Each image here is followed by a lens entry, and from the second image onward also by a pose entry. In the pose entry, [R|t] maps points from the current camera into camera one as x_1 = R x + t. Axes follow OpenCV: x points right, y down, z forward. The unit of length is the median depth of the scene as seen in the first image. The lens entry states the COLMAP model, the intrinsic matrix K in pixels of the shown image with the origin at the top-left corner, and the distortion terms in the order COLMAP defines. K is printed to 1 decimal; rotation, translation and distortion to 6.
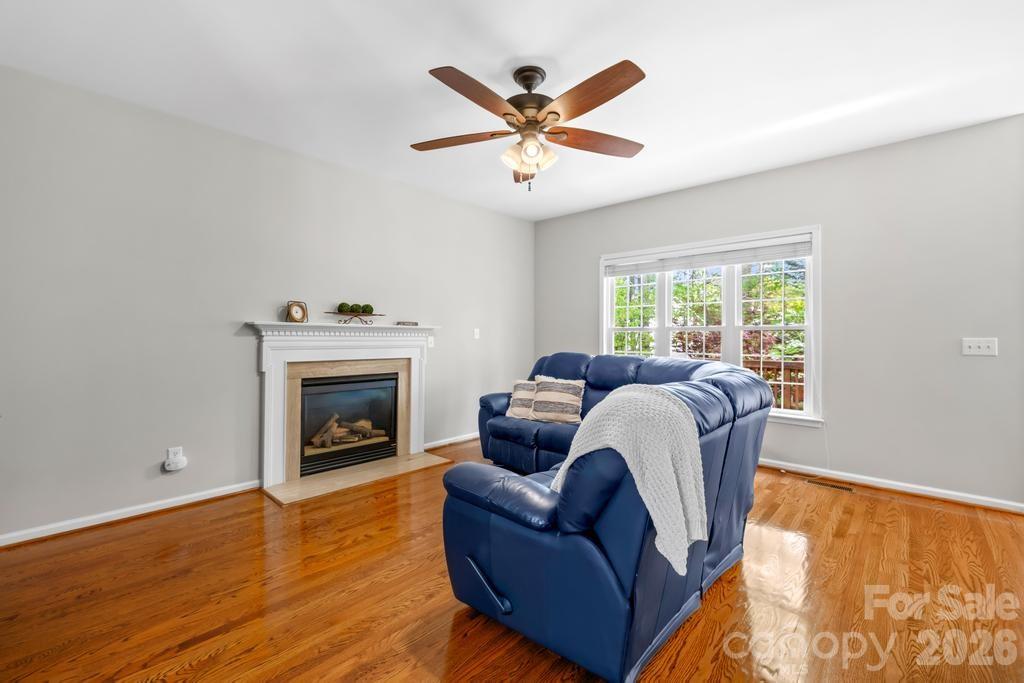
lens RADIAL K [[432.7, 0, 509.8], [0, 432.7, 340.9], [0, 0, 1]] dist [-0.000484, 0.000002]
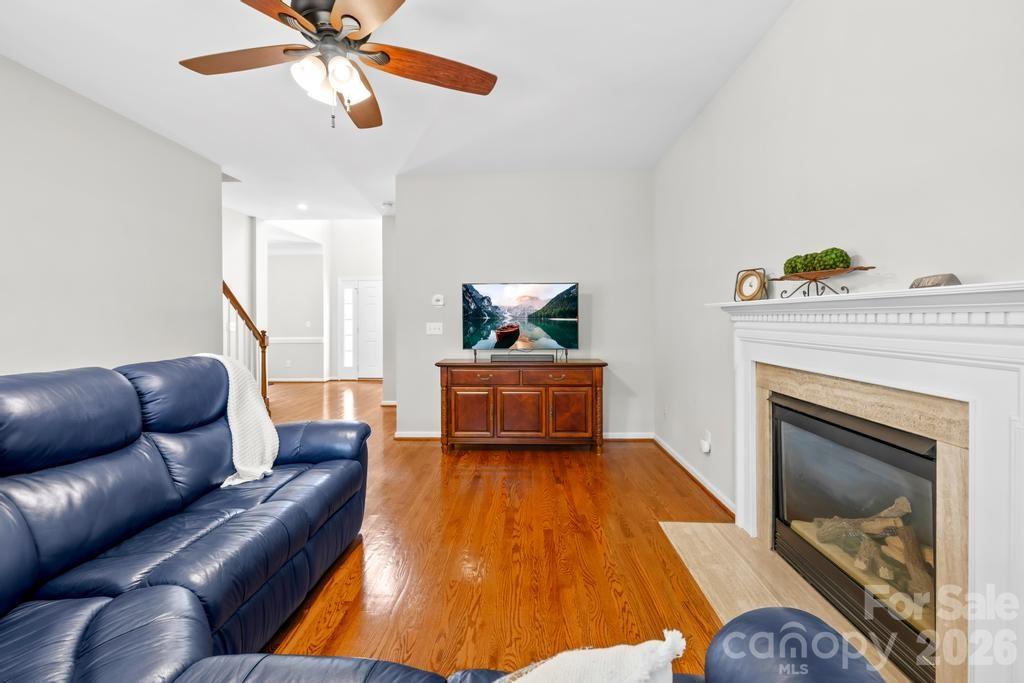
lens RADIAL K [[440.5, 0, 509.7], [0, 440.5, 316.3], [0, 0, 1]] dist [0.000918, 0.000237]
pose [[-0.770432, -0.001855, -0.637520, 0.208642], [0.000294, 0.999995, -0.003264, -0.017998], [0.637522, -0.002703, -0.770427, 1.240594]]
